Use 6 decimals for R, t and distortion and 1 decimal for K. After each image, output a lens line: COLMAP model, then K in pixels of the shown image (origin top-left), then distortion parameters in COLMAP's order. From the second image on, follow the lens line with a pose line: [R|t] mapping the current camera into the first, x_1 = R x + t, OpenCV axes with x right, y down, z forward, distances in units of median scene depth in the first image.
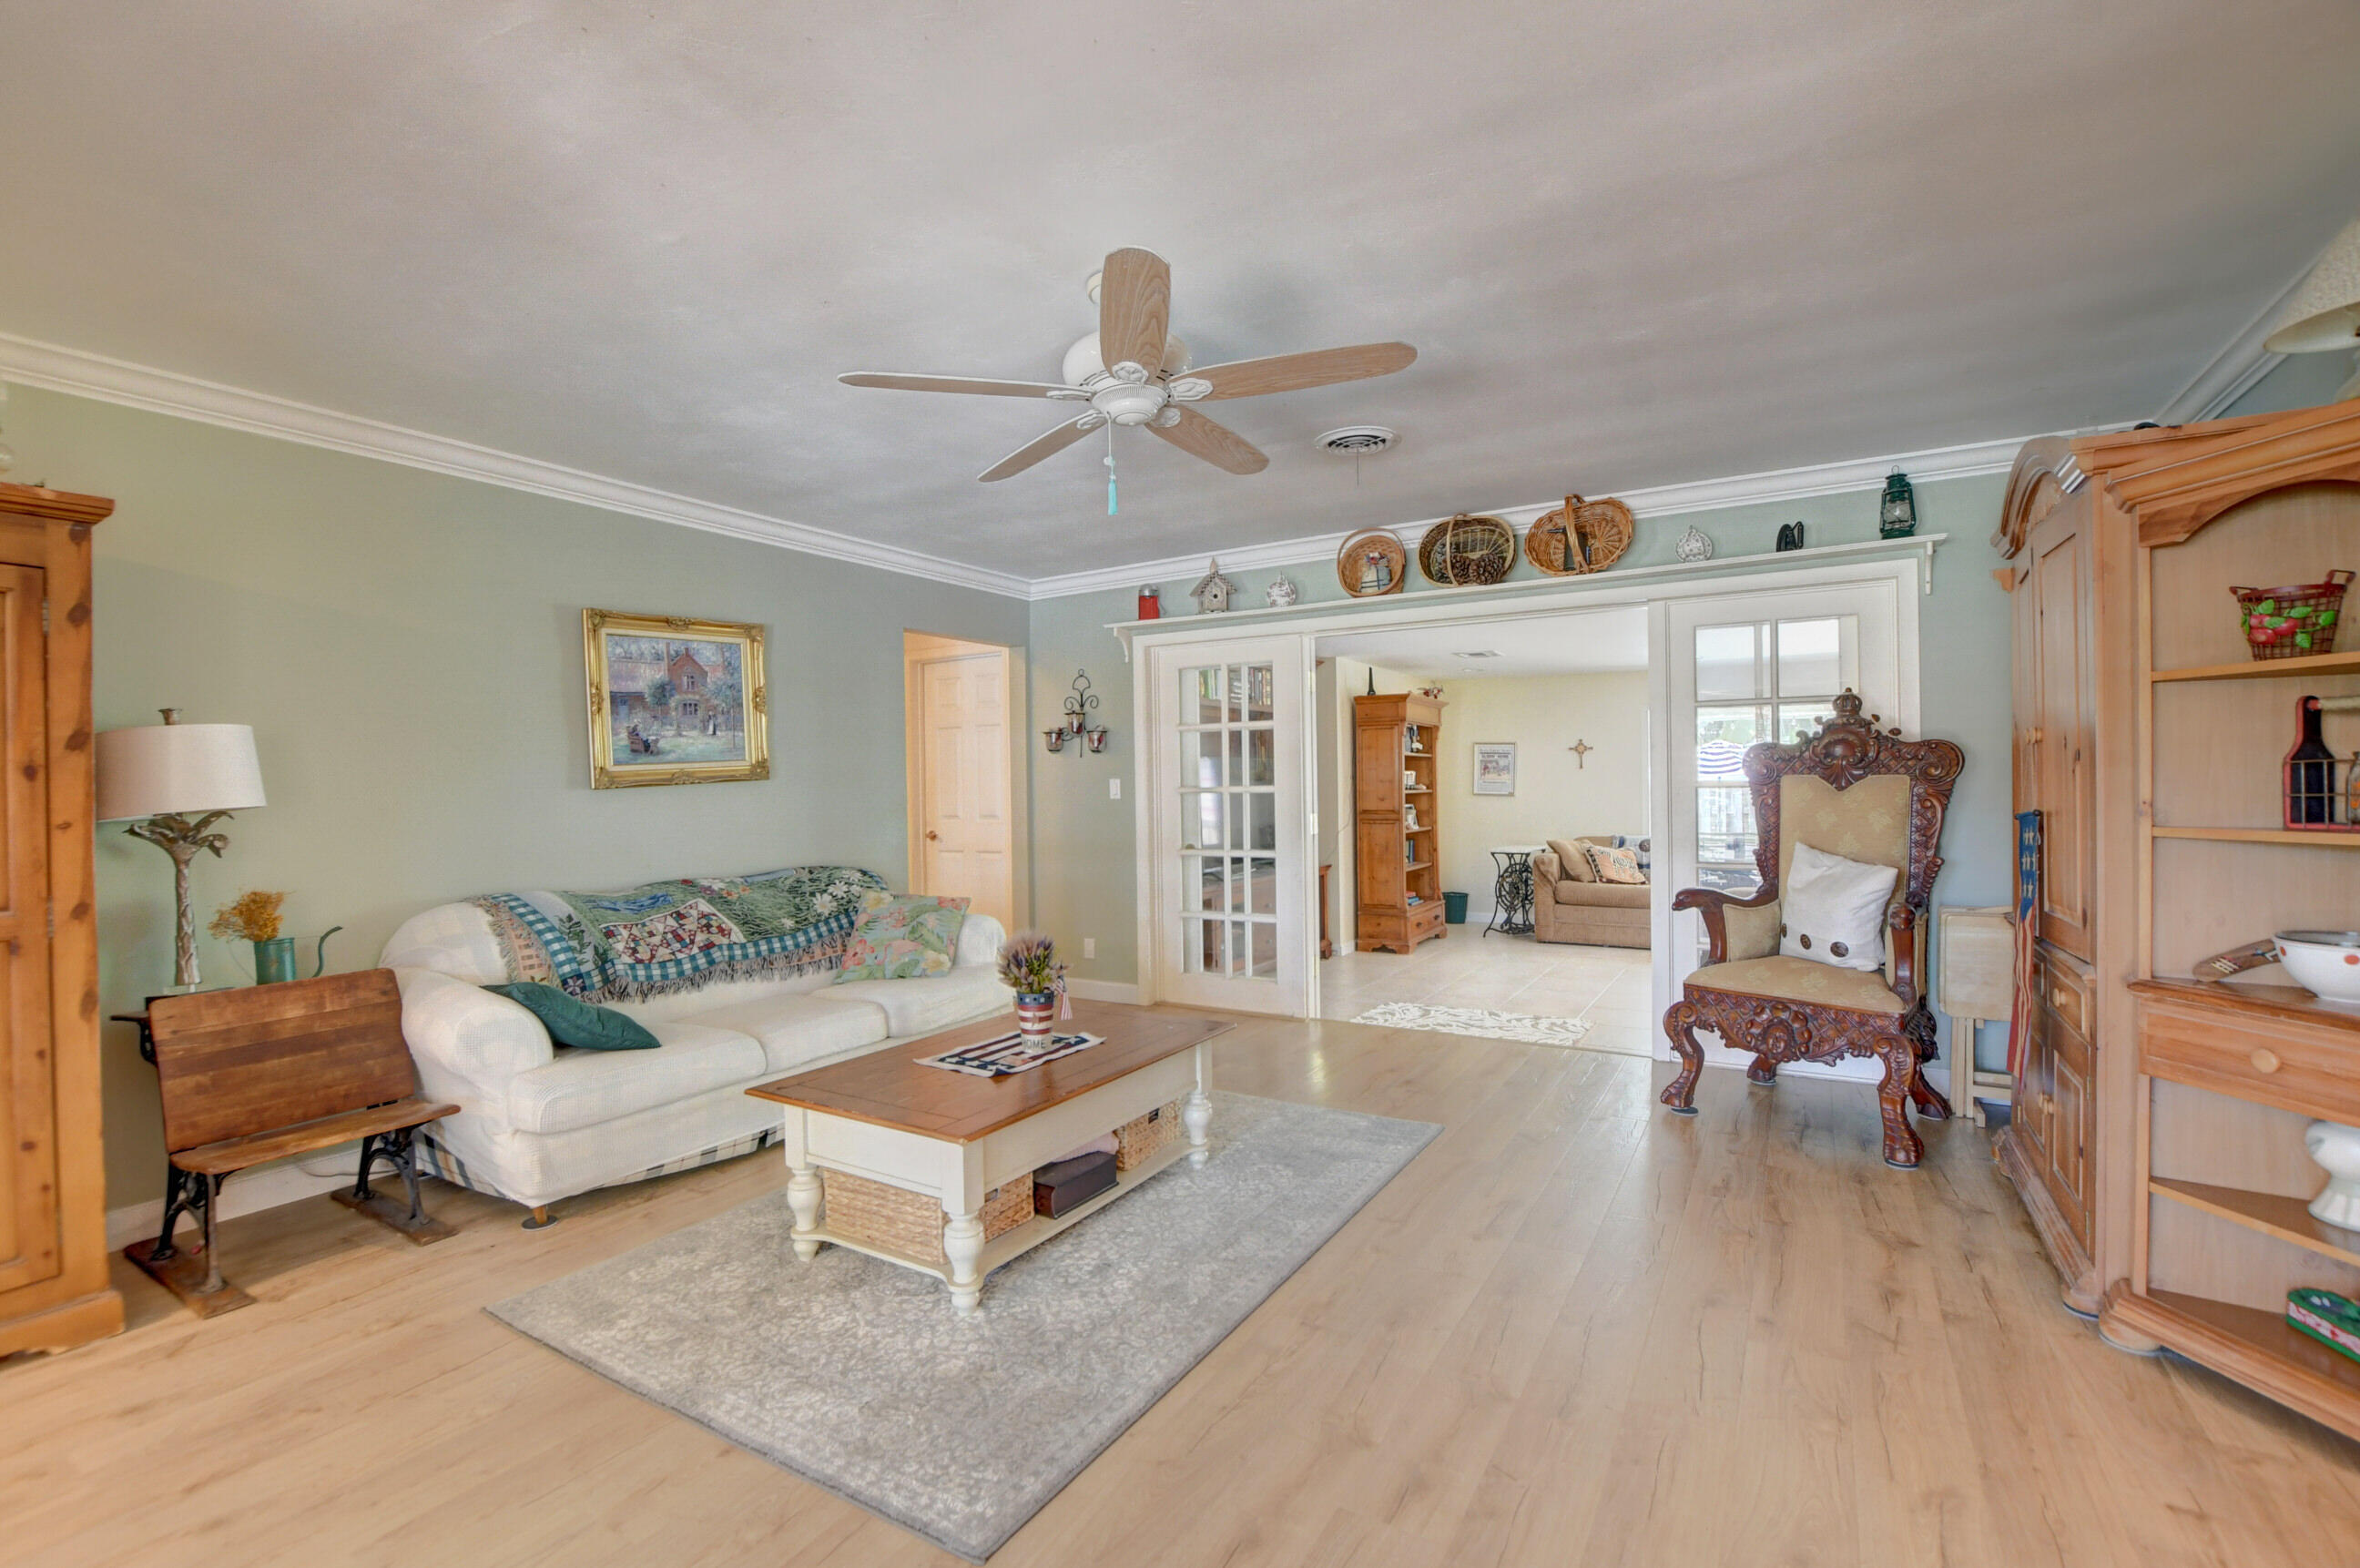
lens RADIAL K [[1056.5, 0, 1185.8], [0, 1056.5, 780.0], [0, 0, 1]] dist [-0.027180, 0.002773]
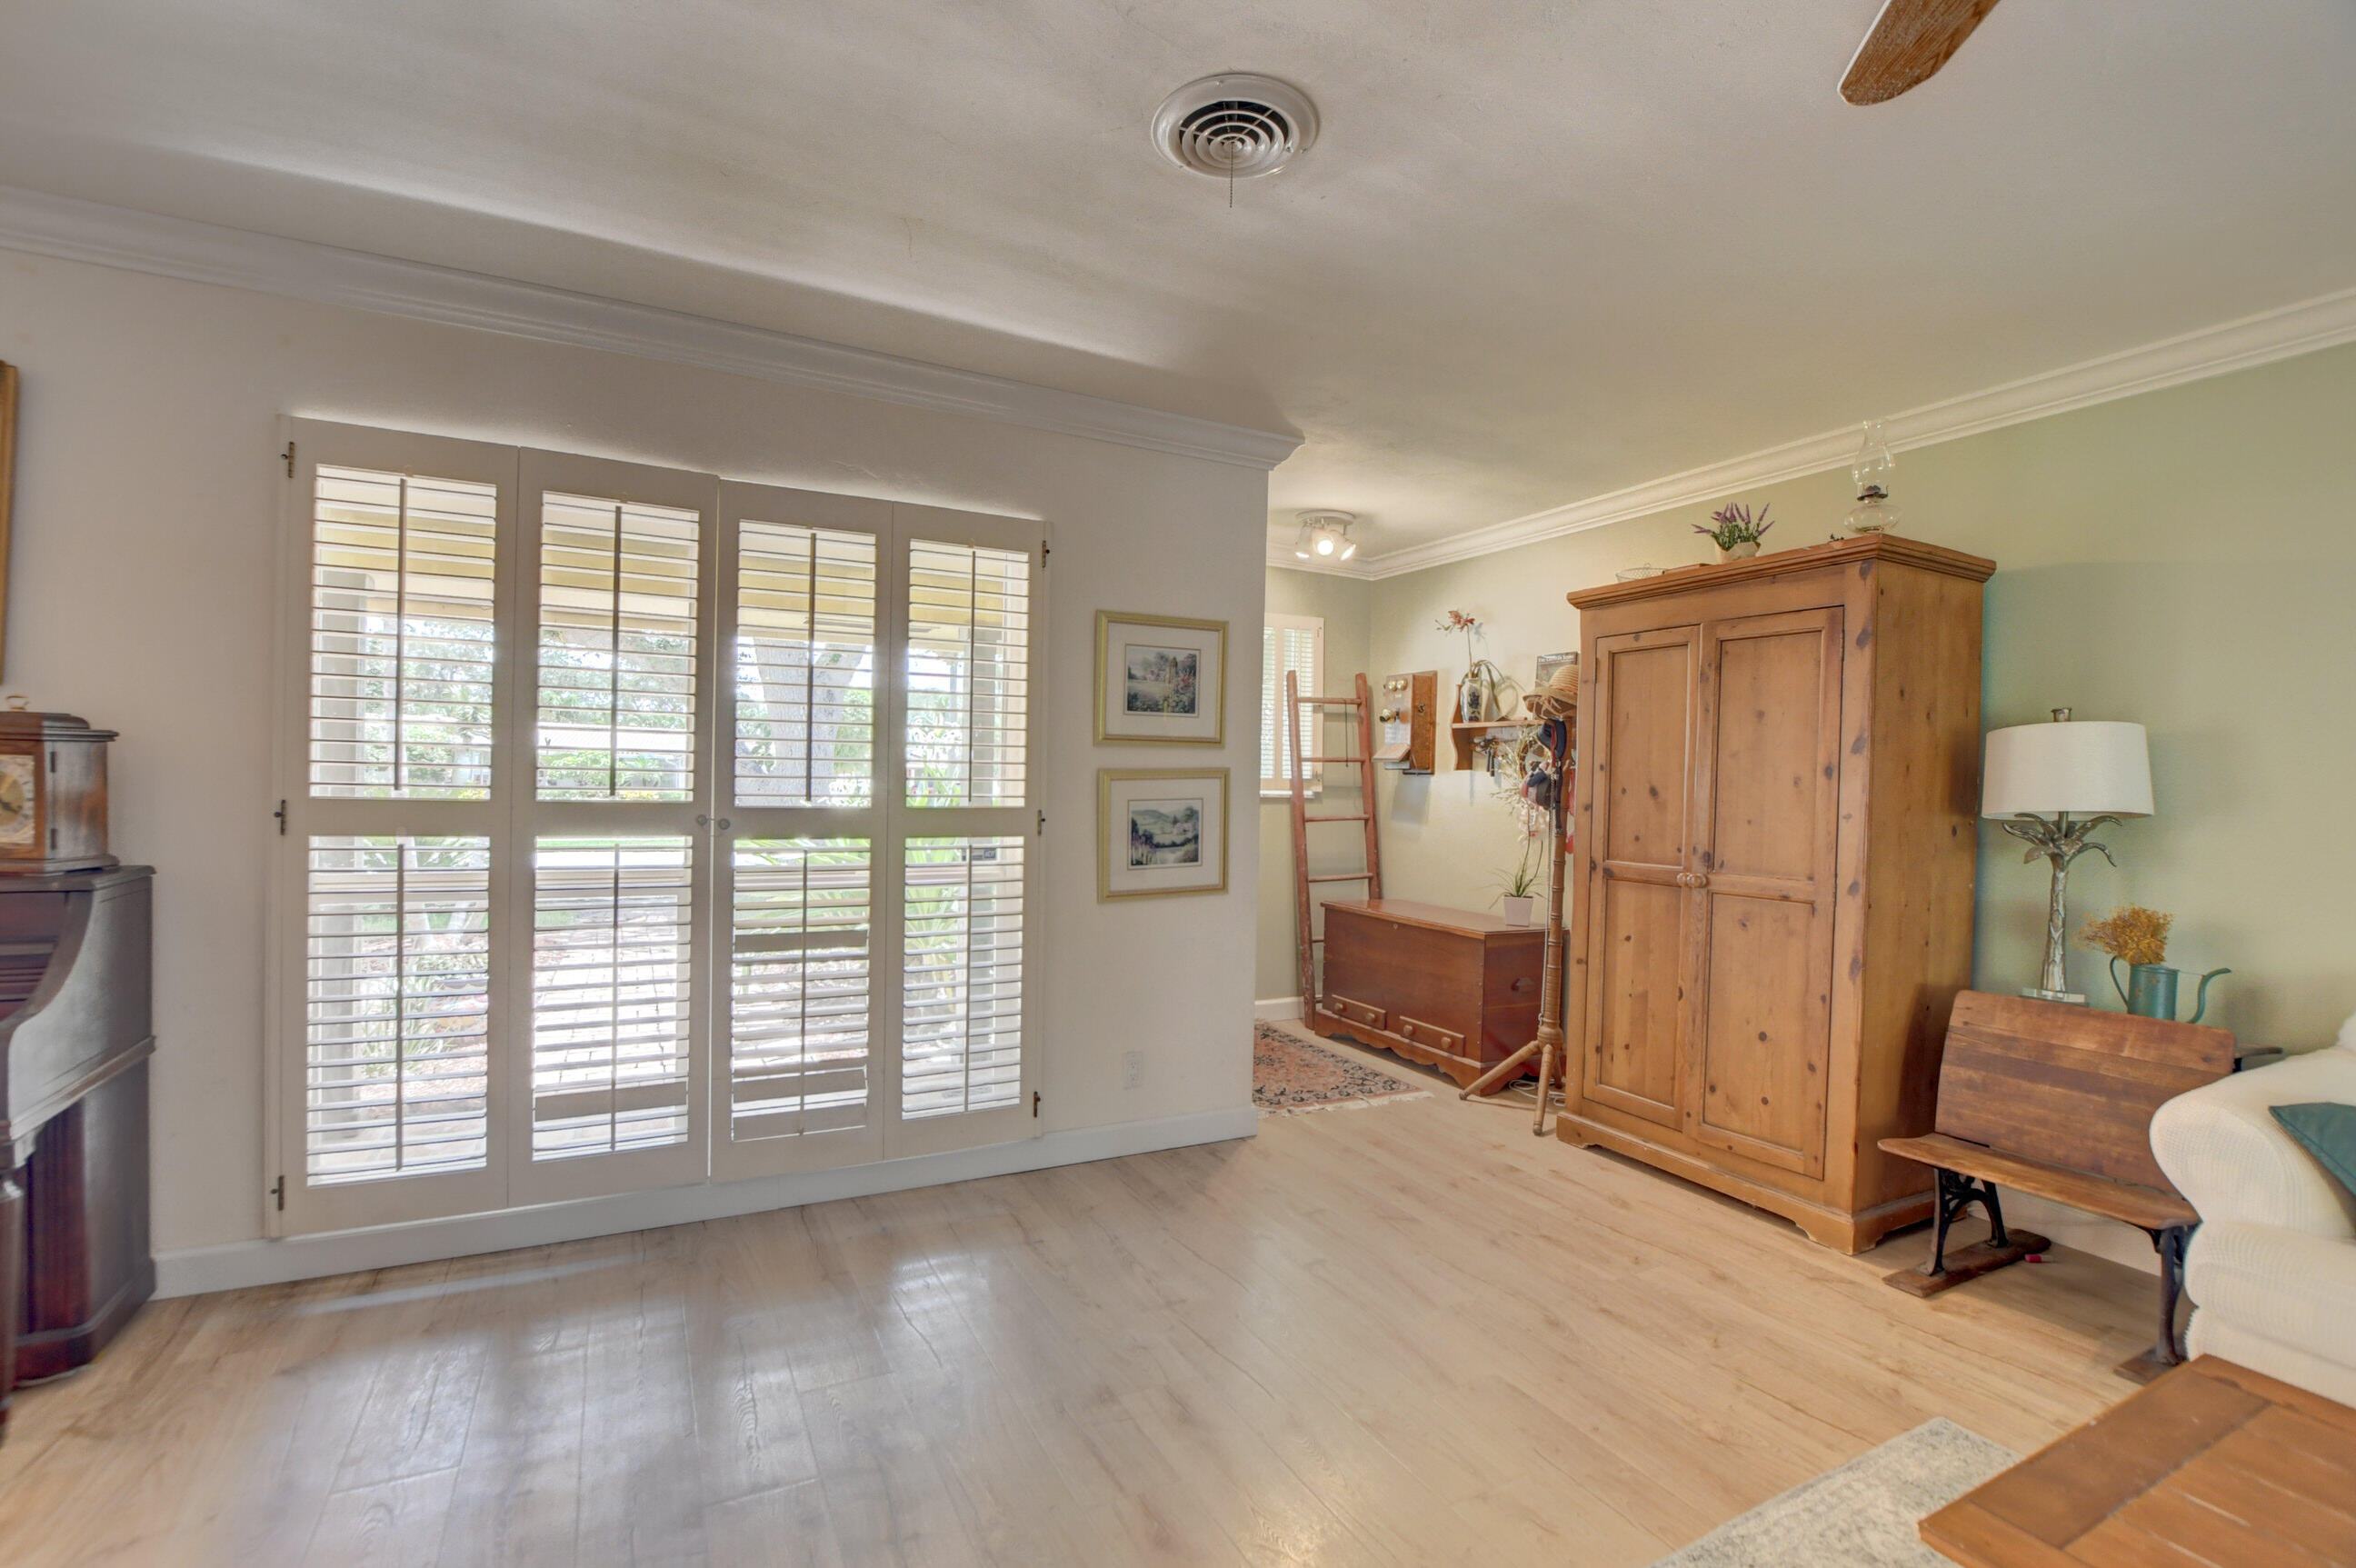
lens RADIAL K [[1054.7, 0, 1203.1], [0, 1054.7, 791.6], [0, 0, 1]] dist [-0.027180, 0.002773]
pose [[-0.525375, 0.001064, -0.850870, 0.200648], [-0.019929, 0.999709, 0.013556, 0.008130], [0.850637, 0.024079, -0.525201, 0.571644]]
